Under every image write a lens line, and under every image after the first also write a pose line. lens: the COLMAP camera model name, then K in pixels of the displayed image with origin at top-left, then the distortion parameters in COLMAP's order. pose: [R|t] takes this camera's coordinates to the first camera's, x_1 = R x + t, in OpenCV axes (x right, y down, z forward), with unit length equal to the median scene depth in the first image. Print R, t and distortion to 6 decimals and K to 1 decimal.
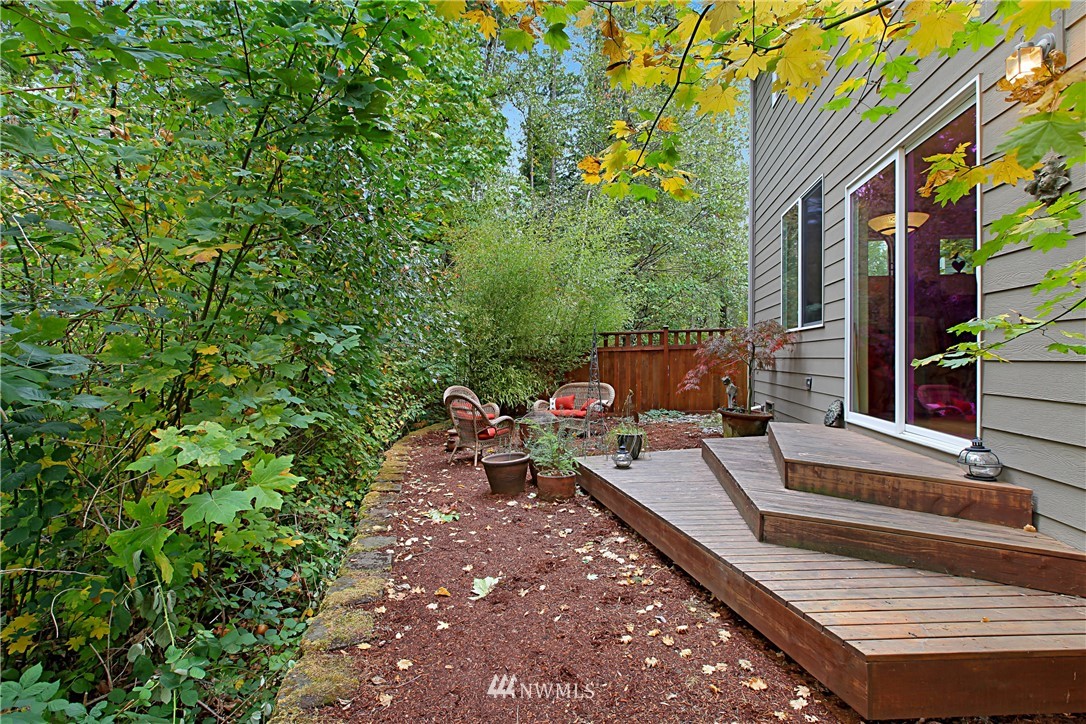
lens RADIAL K [[499.0, 0, 543.4], [0, 499.0, 360.5], [0, 0, 1]] dist [0.000648, 0.000821]
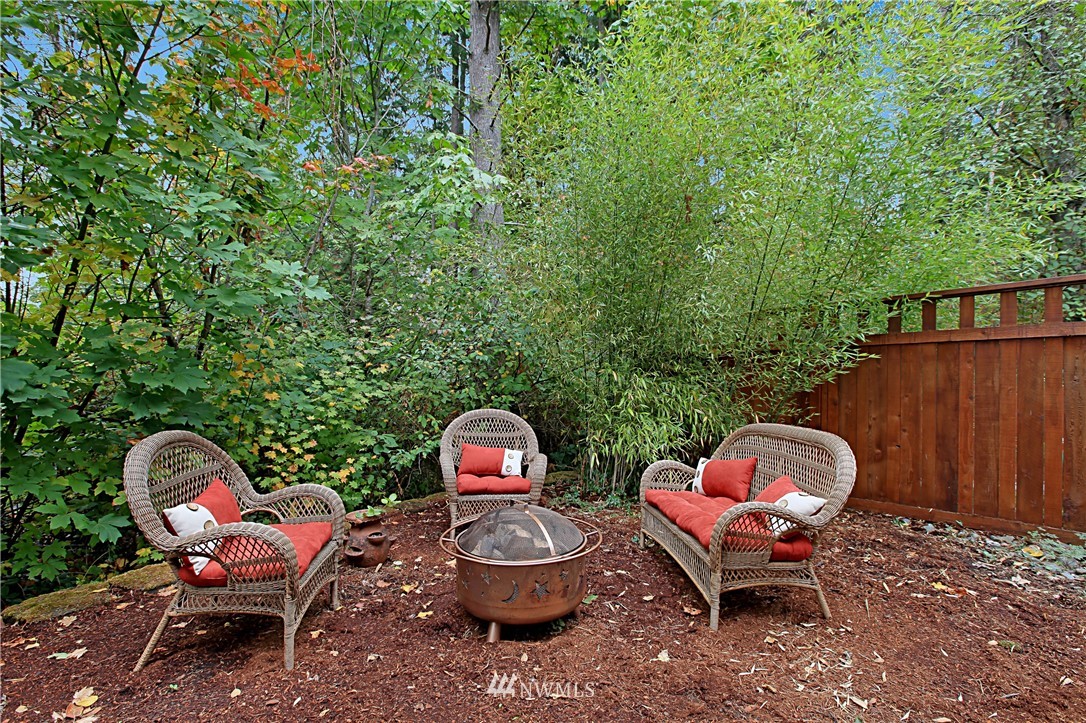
lens RADIAL K [[499.0, 0, 542.8], [0, 499.0, 361.5], [0, 0, 1]] dist [0.000648, 0.000821]
pose [[0.829776, 0.001684, -0.558094, 0.092992], [-0.002351, 0.999997, -0.000478, -0.003710], [0.558092, 0.001709, 0.829778, 0.520831]]
